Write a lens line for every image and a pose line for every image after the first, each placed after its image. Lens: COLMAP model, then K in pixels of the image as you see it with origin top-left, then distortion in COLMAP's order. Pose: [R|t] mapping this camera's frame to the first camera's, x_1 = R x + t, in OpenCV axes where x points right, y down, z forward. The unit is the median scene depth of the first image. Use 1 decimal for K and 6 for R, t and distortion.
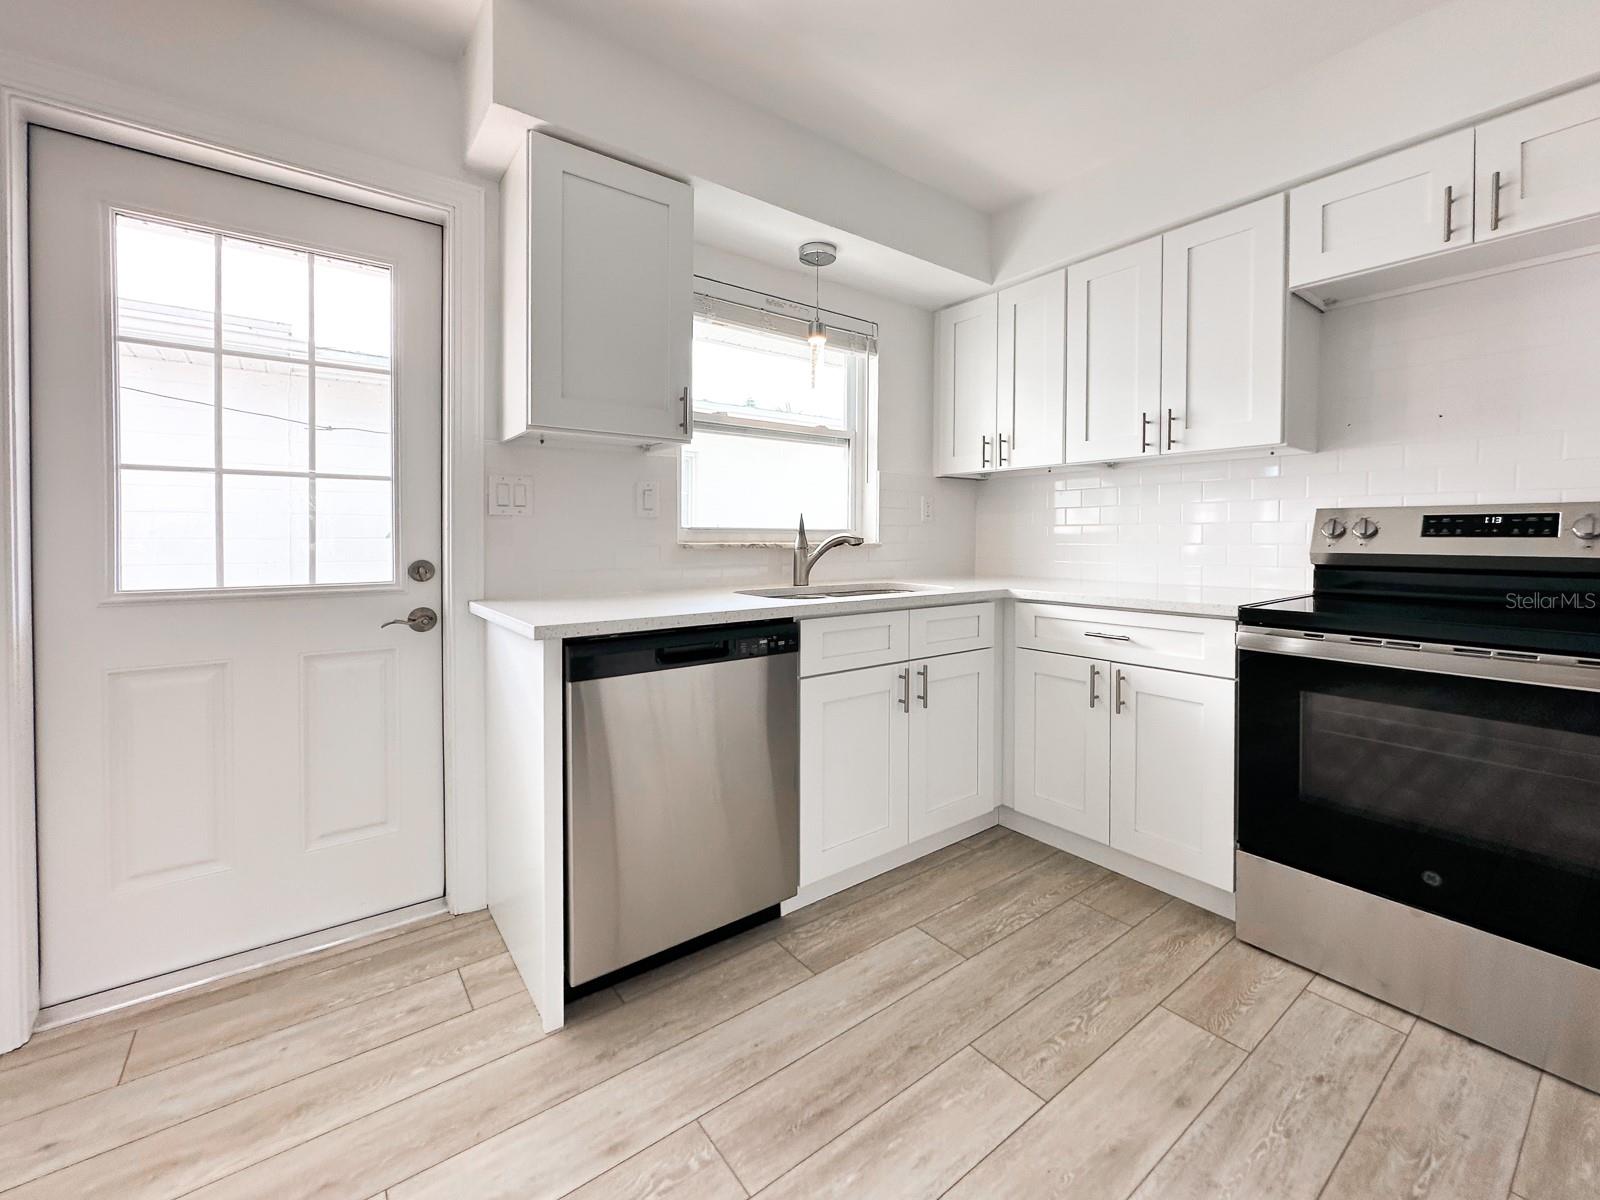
lens RADIAL K [[658.3, 0, 783.5], [0, 658.3, 541.9], [0, 0, 1]] dist [0.003267, -0.002067]
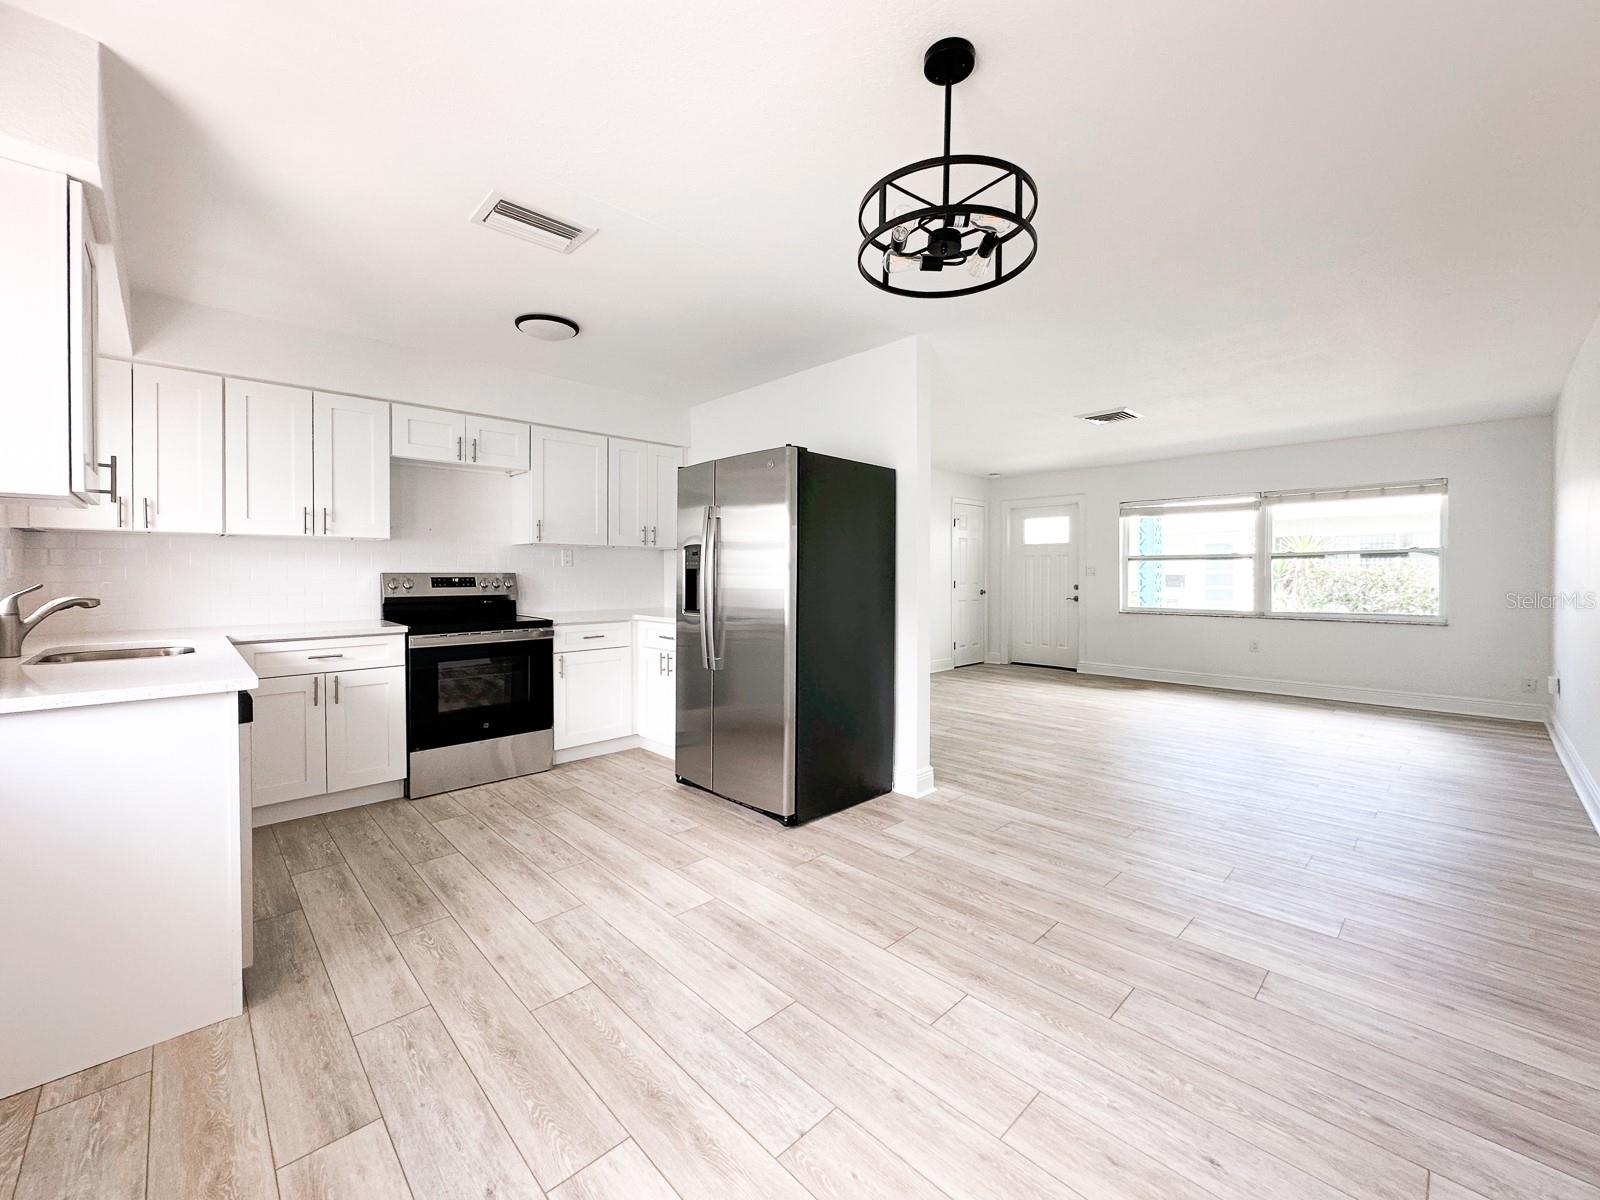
lens RADIAL K [[658.3, 0, 778.1], [0, 658.3, 573.8], [0, 0, 1]] dist [0.003267, -0.002067]
pose [[-0.075658, -0.003972, 0.997126, -1.285802], [0.007067, 0.999965, 0.004519, -0.057196], [-0.997109, 0.007388, -0.075628, 0.065604]]
